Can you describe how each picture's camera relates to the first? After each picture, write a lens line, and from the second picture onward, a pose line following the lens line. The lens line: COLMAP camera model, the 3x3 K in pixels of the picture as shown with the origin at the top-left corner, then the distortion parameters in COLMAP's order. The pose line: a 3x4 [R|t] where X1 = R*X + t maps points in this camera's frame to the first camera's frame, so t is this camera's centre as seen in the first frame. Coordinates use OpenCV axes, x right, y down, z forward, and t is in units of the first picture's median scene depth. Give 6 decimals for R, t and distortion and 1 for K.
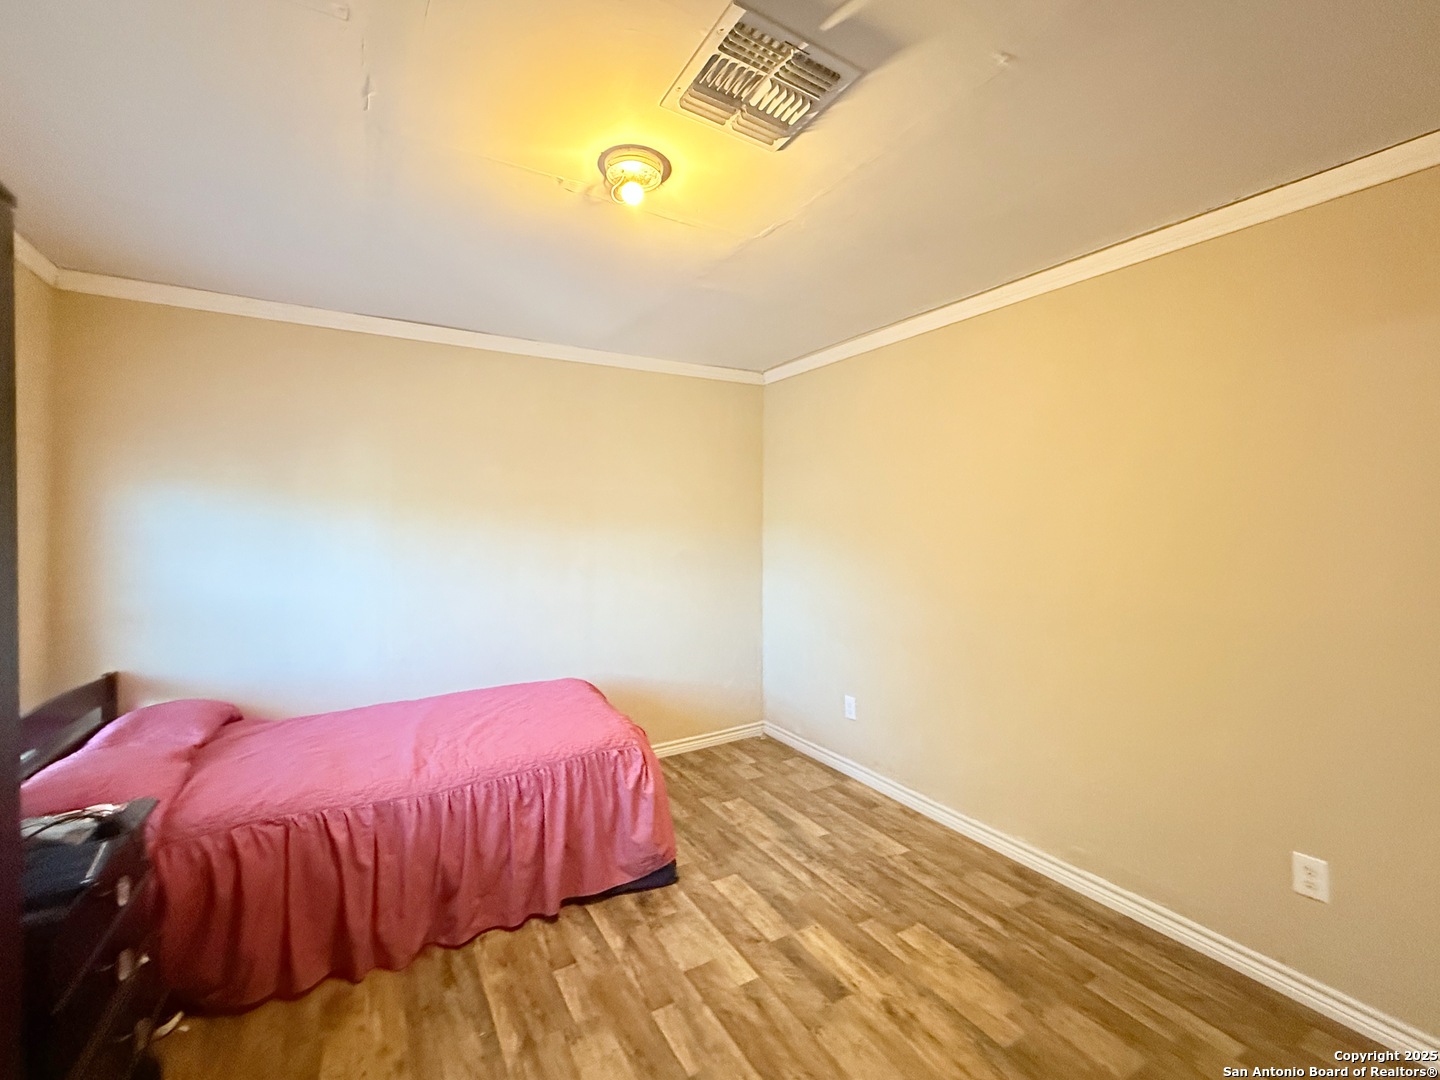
lens RADIAL K [[610.1, 0, 722.8], [0, 610.1, 534.9], [0, 0, 1]] dist [0.000157, -0.000082]
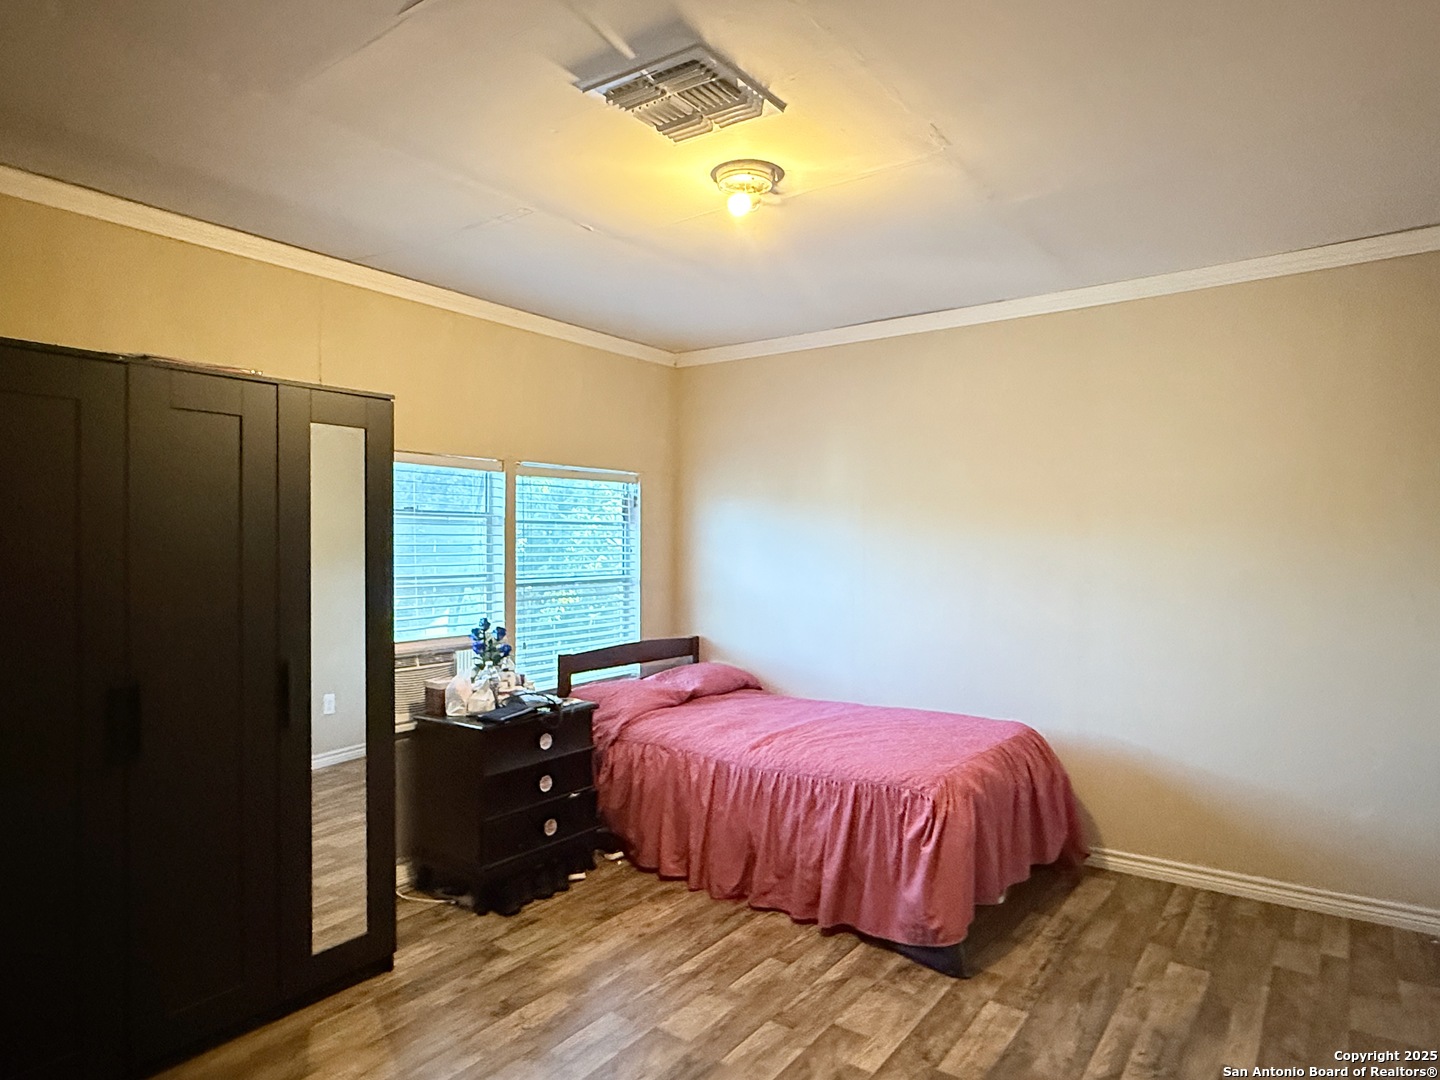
lens RADIAL K [[854.7, 0, 721.1], [0, 854.7, 565.6], [0, 0, 1]] dist [-0.005267, -0.001227]
pose [[0.392441, 0.034525, -0.919129, 0.907097], [-0.008514, 0.999389, 0.033905, -0.004523], [0.919738, -0.005480, 0.392495, 0.315926]]
